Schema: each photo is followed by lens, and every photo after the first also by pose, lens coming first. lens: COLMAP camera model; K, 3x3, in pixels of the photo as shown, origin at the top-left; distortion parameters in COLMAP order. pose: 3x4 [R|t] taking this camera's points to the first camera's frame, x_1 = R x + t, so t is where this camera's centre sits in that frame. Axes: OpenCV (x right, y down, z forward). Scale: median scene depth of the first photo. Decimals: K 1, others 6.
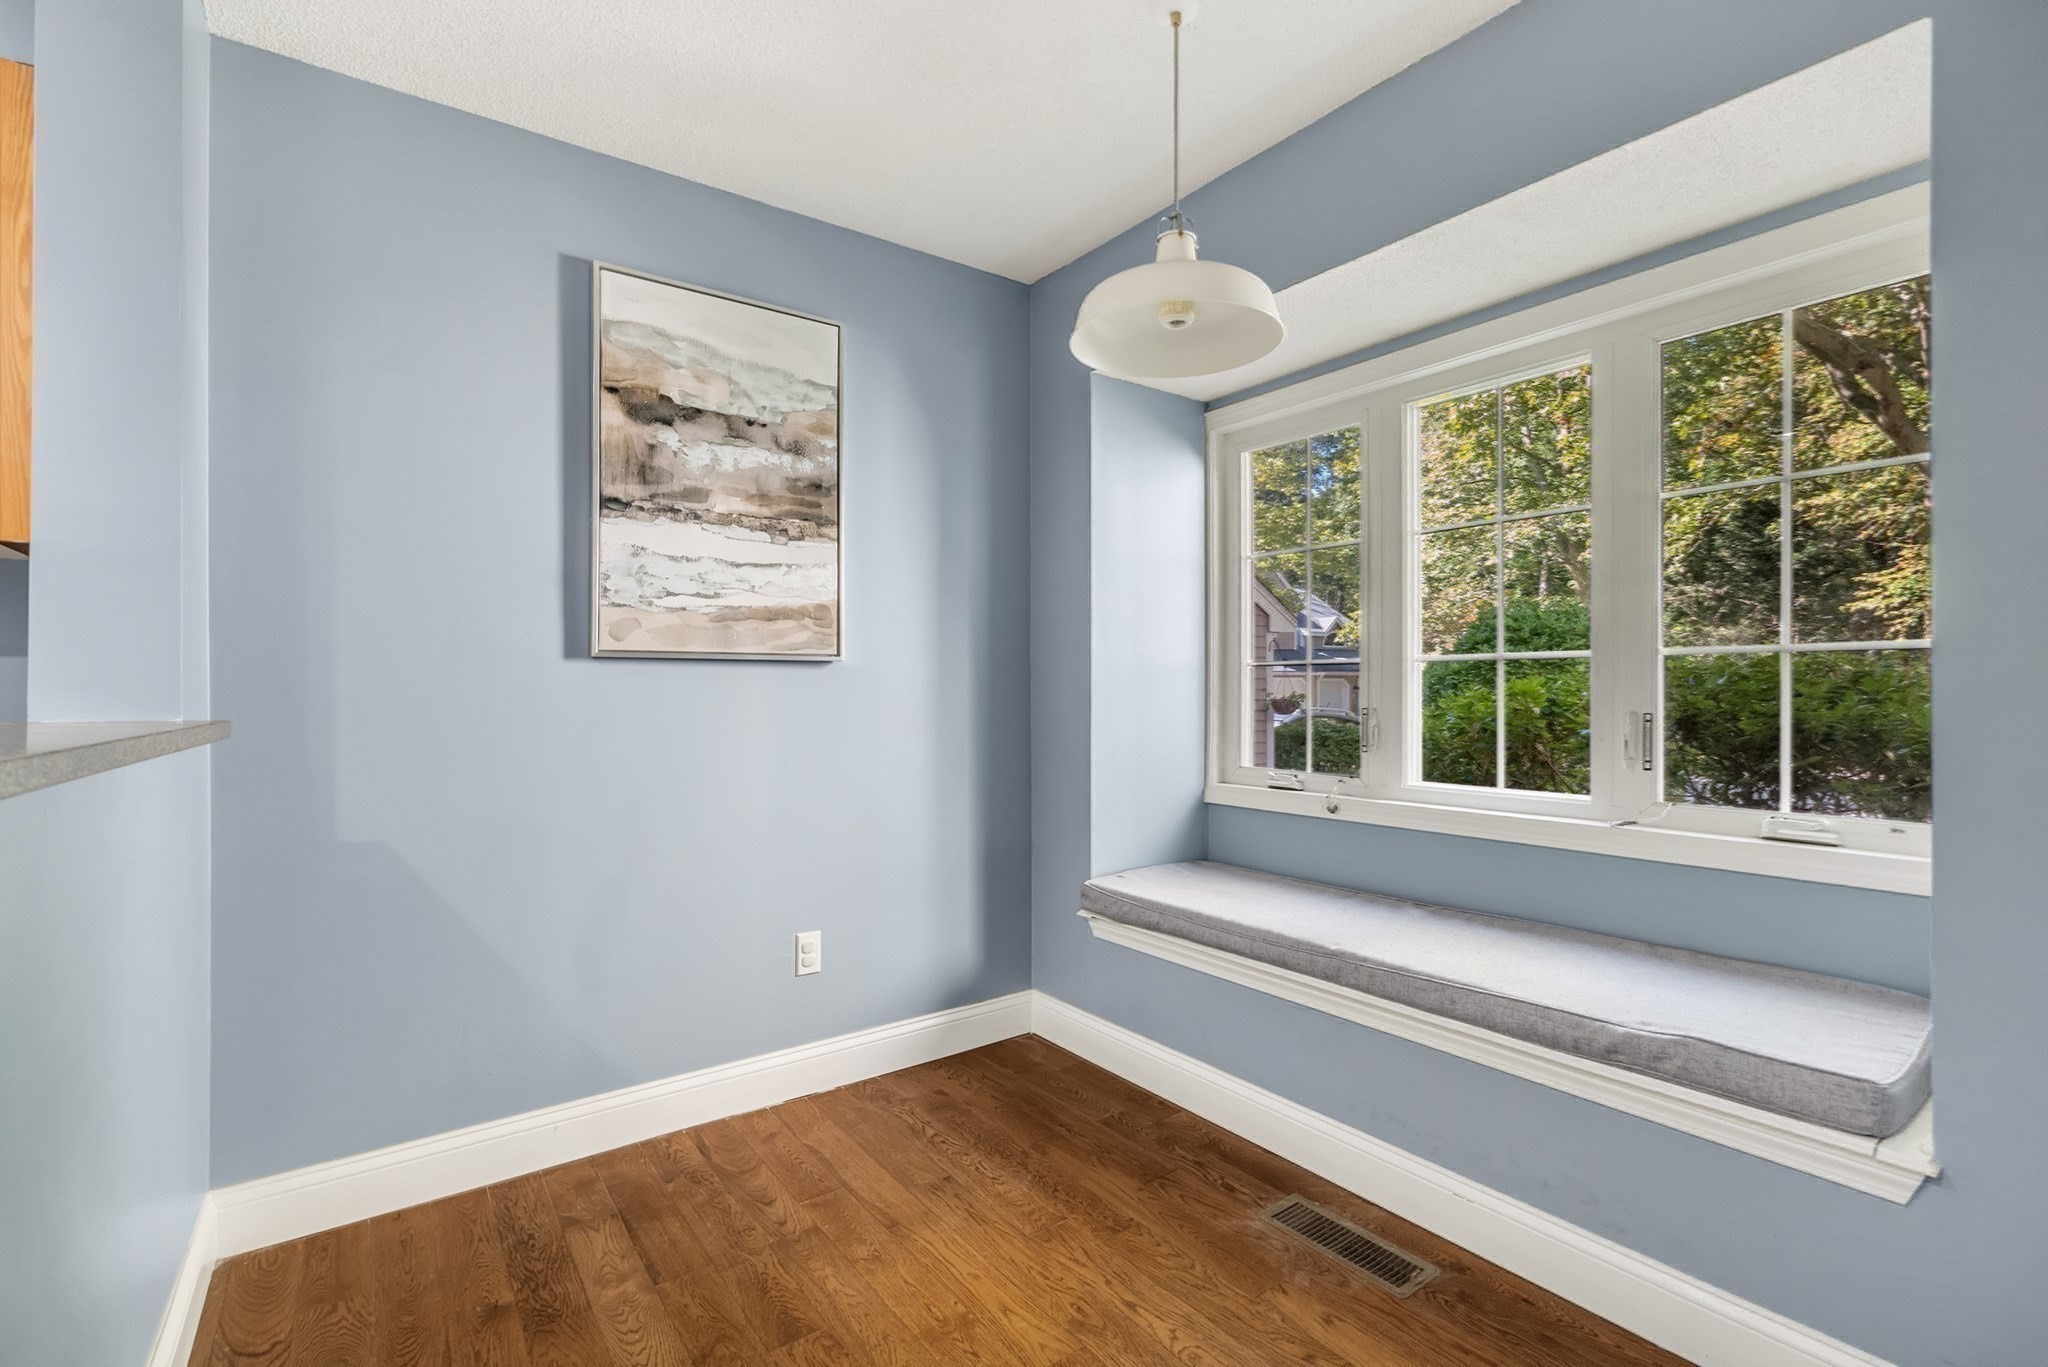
lens RADIAL K [[909.1, 0, 1015.4], [0, 909.1, 682.3], [0, 0, 1]] dist [-0.006916, 0.001568]
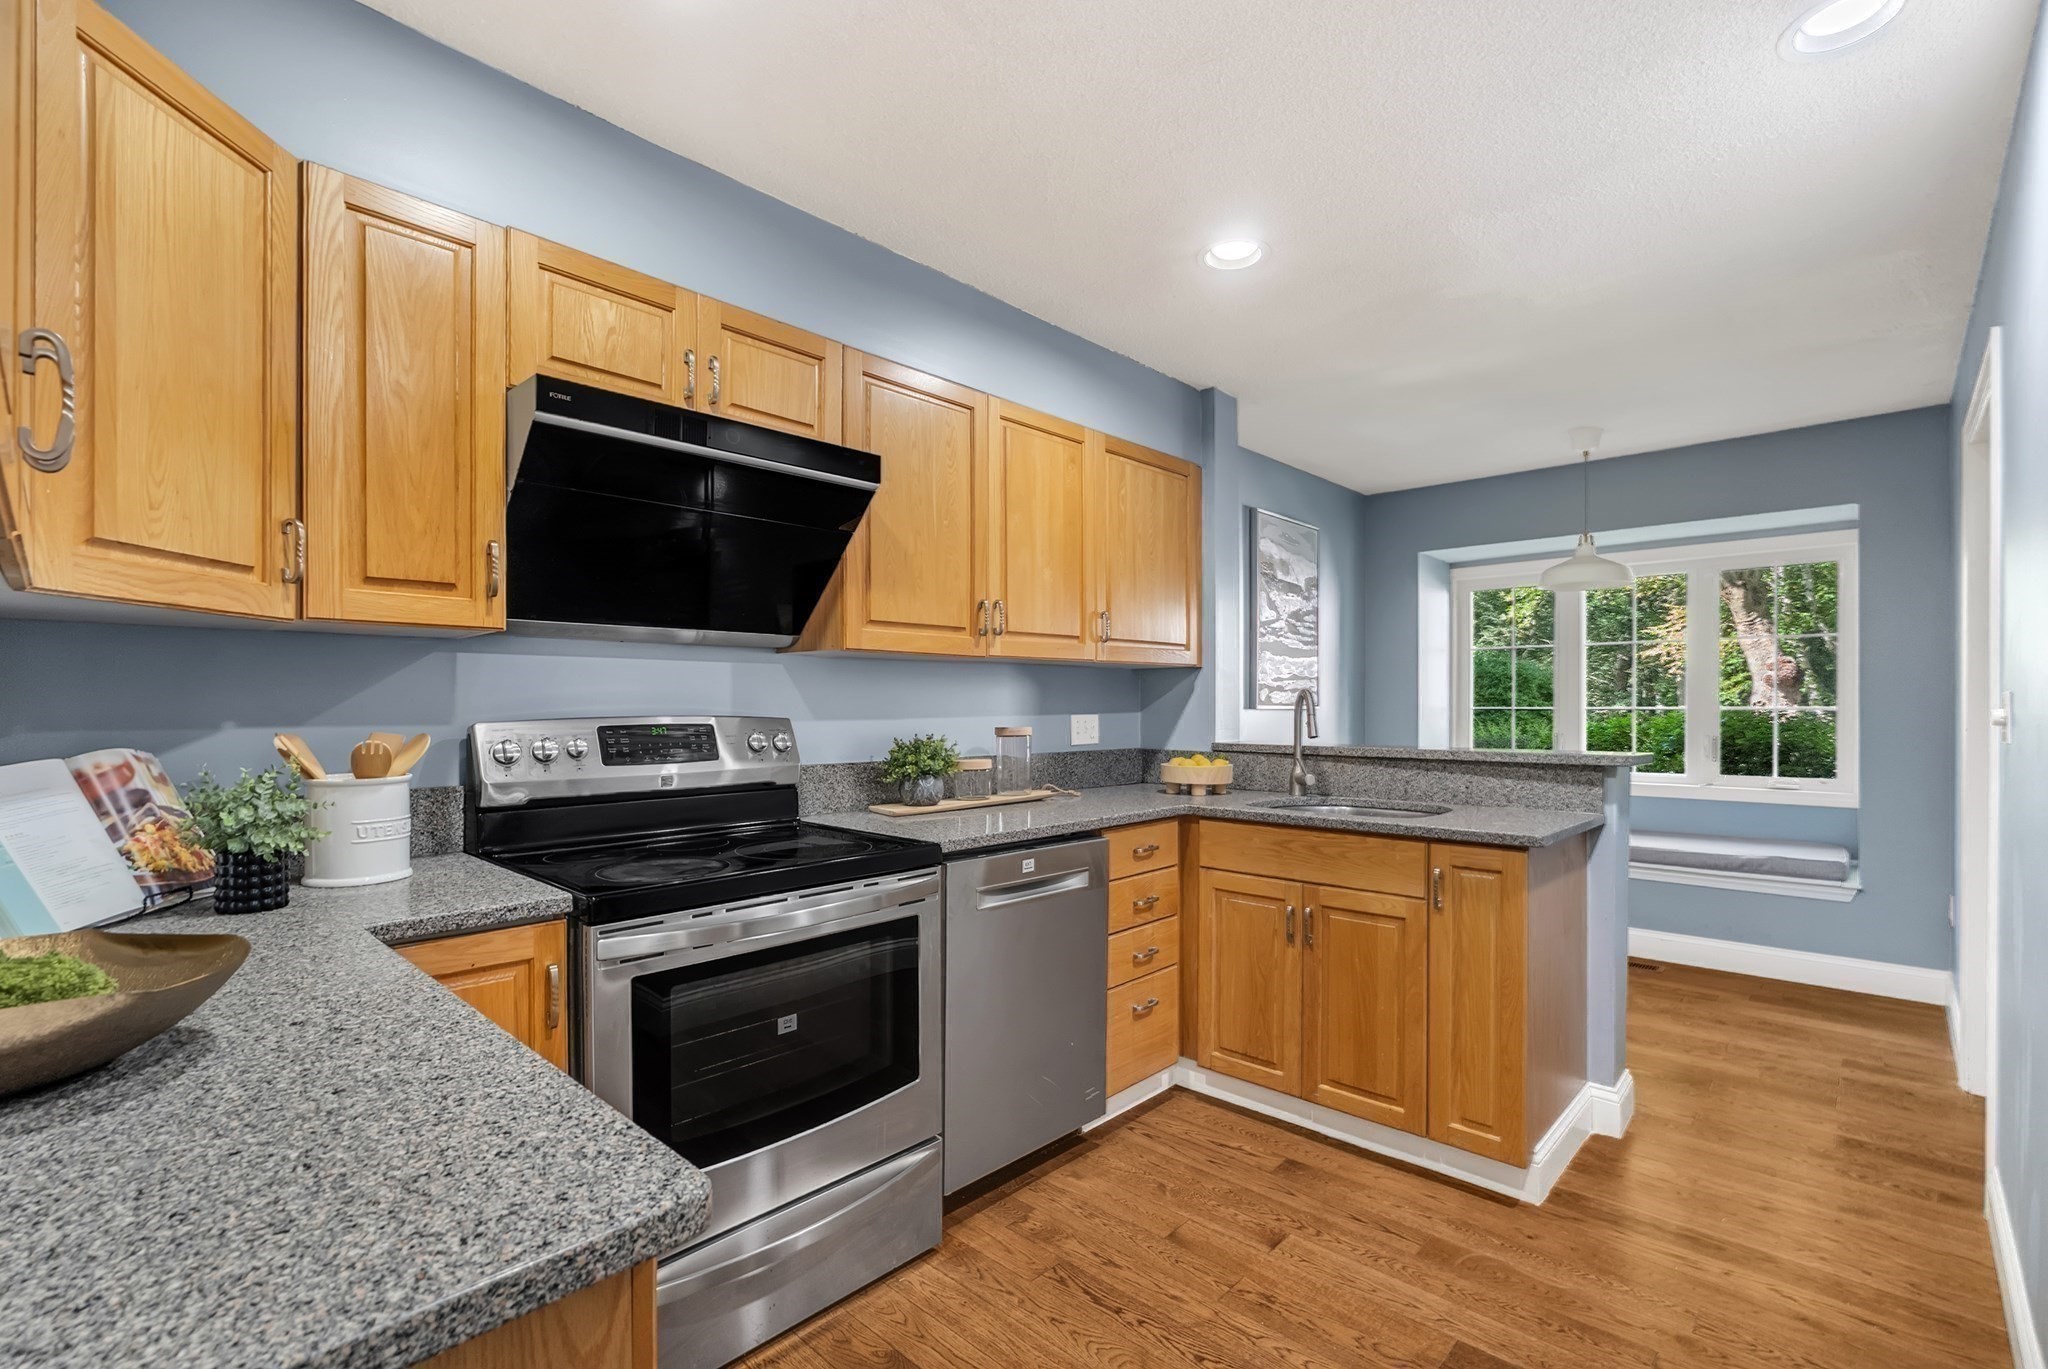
lens RADIAL K [[909.1, 0, 1007.1], [0, 909.1, 705.7], [0, 0, 1]] dist [-0.006916, 0.001568]
pose [[0.983249, 0.000978, 0.182265, -1.362477], [-0.001881, 0.999987, 0.004781, -0.046186], [-0.182258, -0.005044, 0.983238, -0.845598]]
